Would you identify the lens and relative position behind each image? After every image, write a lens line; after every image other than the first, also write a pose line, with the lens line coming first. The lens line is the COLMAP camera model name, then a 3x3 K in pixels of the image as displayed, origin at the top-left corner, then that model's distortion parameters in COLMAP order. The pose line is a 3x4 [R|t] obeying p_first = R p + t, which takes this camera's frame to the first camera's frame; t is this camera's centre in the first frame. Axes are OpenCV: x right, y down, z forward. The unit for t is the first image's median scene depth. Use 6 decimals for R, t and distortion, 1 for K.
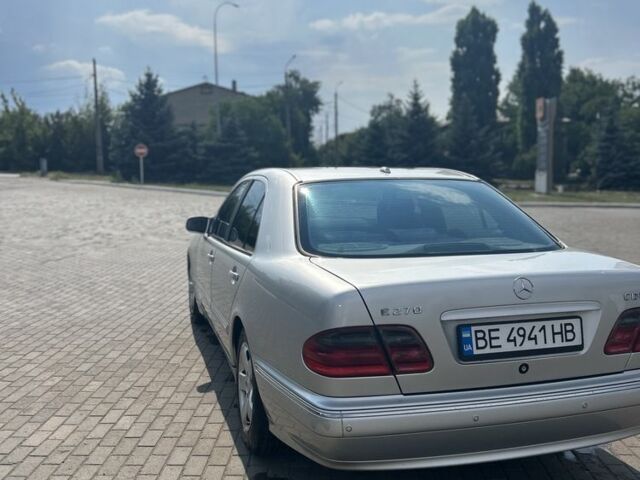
lens RADIAL K [[639.0, 0, 320.7], [0, 639.0, 254.9], [0, 0, 1]] dist [0.096580, -0.212213]
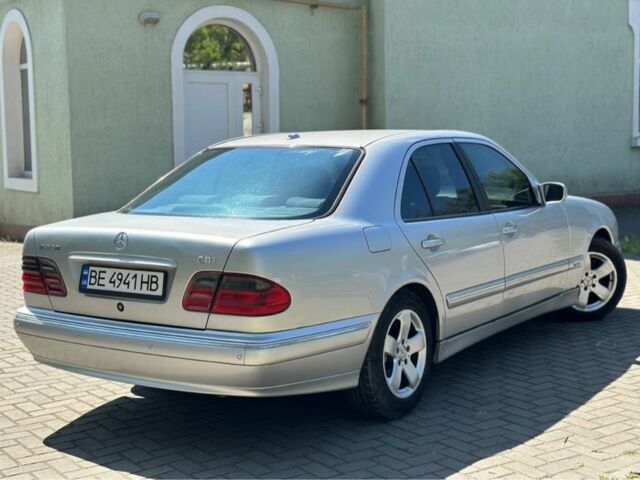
lens RADIAL K [[1045.4, 0, 320.0], [0, 1045.4, 240.0], [0, 0, 1]] dist [-0.032455, 0.918520]
pose [[0.622919, 0.074056, -0.778773, 2.044158], [-0.077077, 0.996475, 0.033106, -0.042933], [0.778480, 0.039403, 0.626431, 0.054646]]
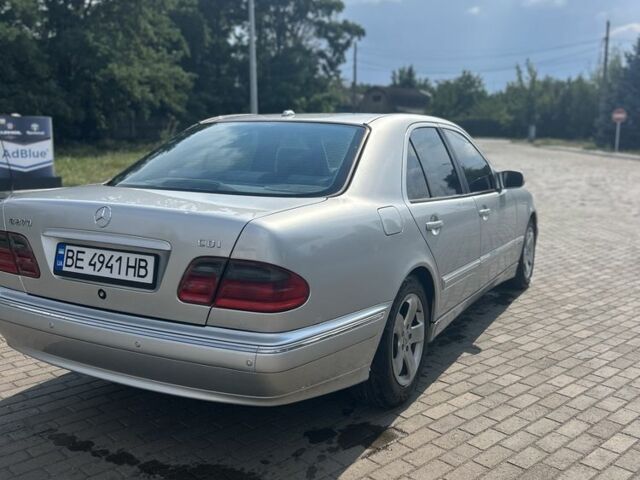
lens RADIAL K [[639.0, 0, 320.7], [0, 639.0, 254.9], [0, 0, 1]] dist [0.096580, -0.212213]
pose [[0.700674, 0.134806, -0.700630, 1.261724], [-0.102599, 0.990820, 0.088035, -0.013276], [0.706066, 0.010201, 0.708073, 0.507665]]
